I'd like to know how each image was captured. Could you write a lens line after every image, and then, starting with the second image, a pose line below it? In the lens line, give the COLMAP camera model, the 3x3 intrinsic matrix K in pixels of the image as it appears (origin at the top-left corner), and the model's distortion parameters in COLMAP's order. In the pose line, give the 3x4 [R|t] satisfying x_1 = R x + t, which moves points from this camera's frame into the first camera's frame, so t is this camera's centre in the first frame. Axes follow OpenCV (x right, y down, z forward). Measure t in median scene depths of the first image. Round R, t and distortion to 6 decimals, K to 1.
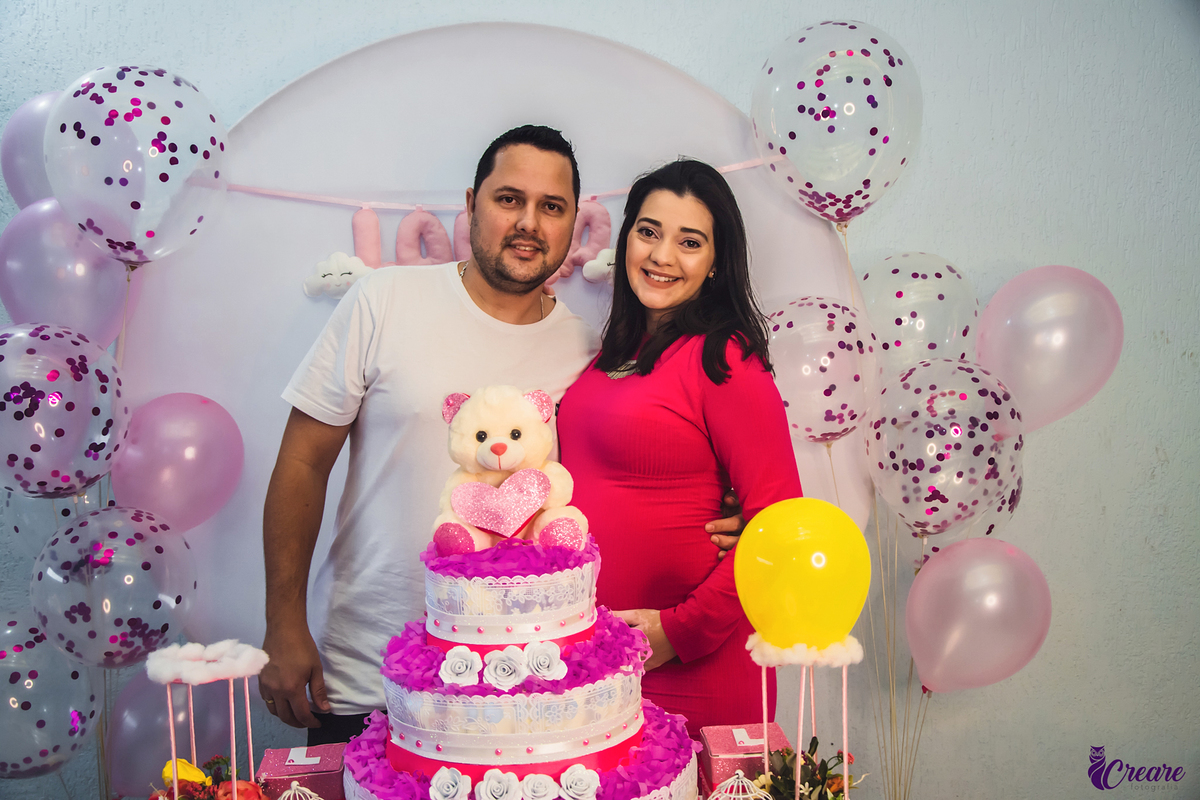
lens RADIAL K [[1156.7, 0, 592.9], [0, 1156.7, 425.0], [0, 0, 1]] dist [-0.012863, 0.006392]
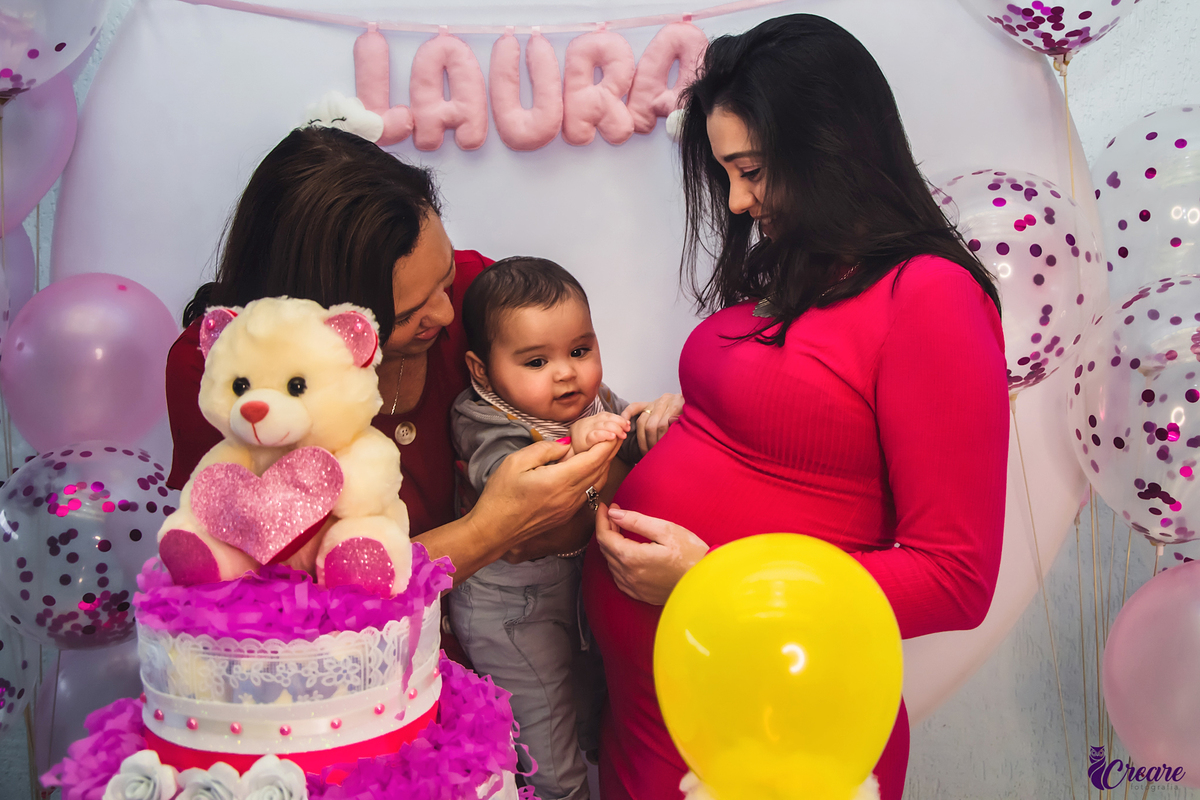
lens RADIAL K [[1297.6, 0, 646.1], [0, 1297.6, 348.9], [0, 0, 1]] dist [0.000143, -0.008488]
pose [[0.979991, 0.054101, -0.191547, 0.238043], [-0.048494, 0.998250, 0.033841, -0.042707], [0.193043, -0.023875, 0.980900, 0.407262]]
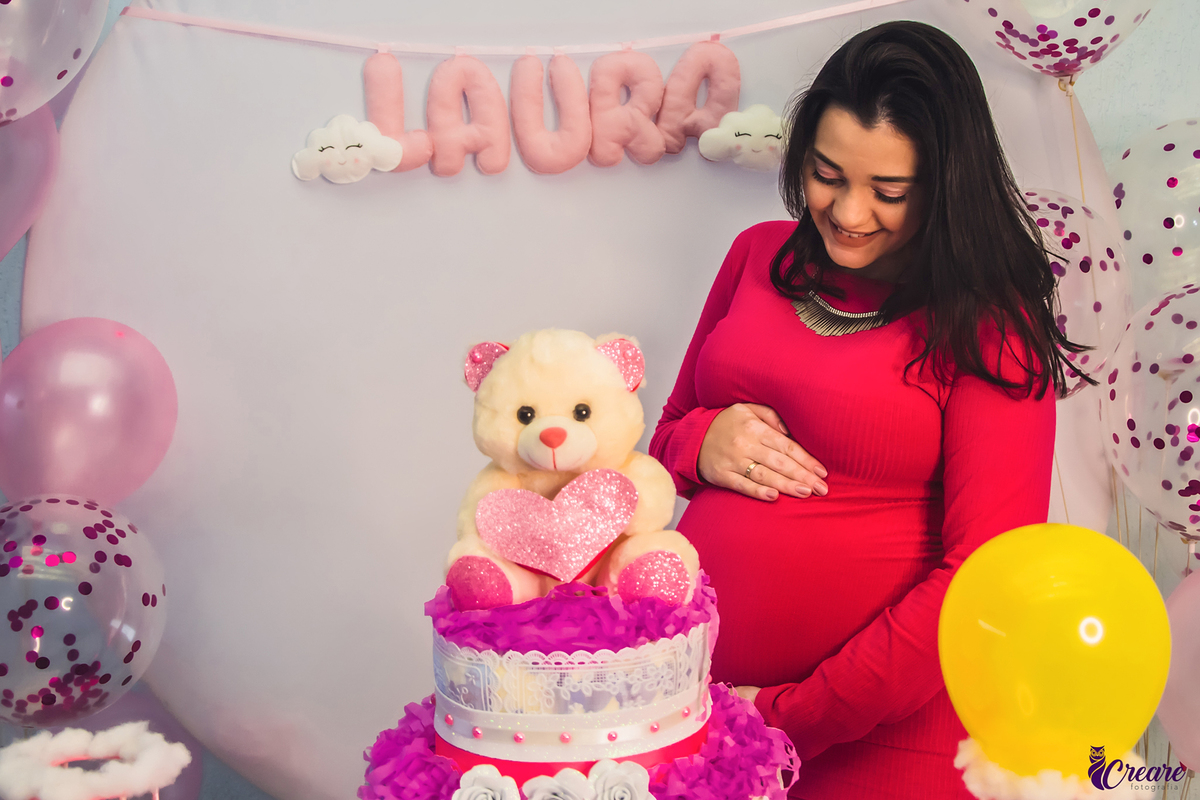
lens RADIAL K [[1443.5, 0, 635.9], [0, 1443.5, 380.2], [0, 0, 1]] dist [-0.017424, -0.002176]
pose [[0.998566, 0.013155, -0.051894, 0.001045], [-0.011615, 0.999486, 0.029869, -0.032895], [0.052260, -0.029223, 0.998206, 0.251469]]
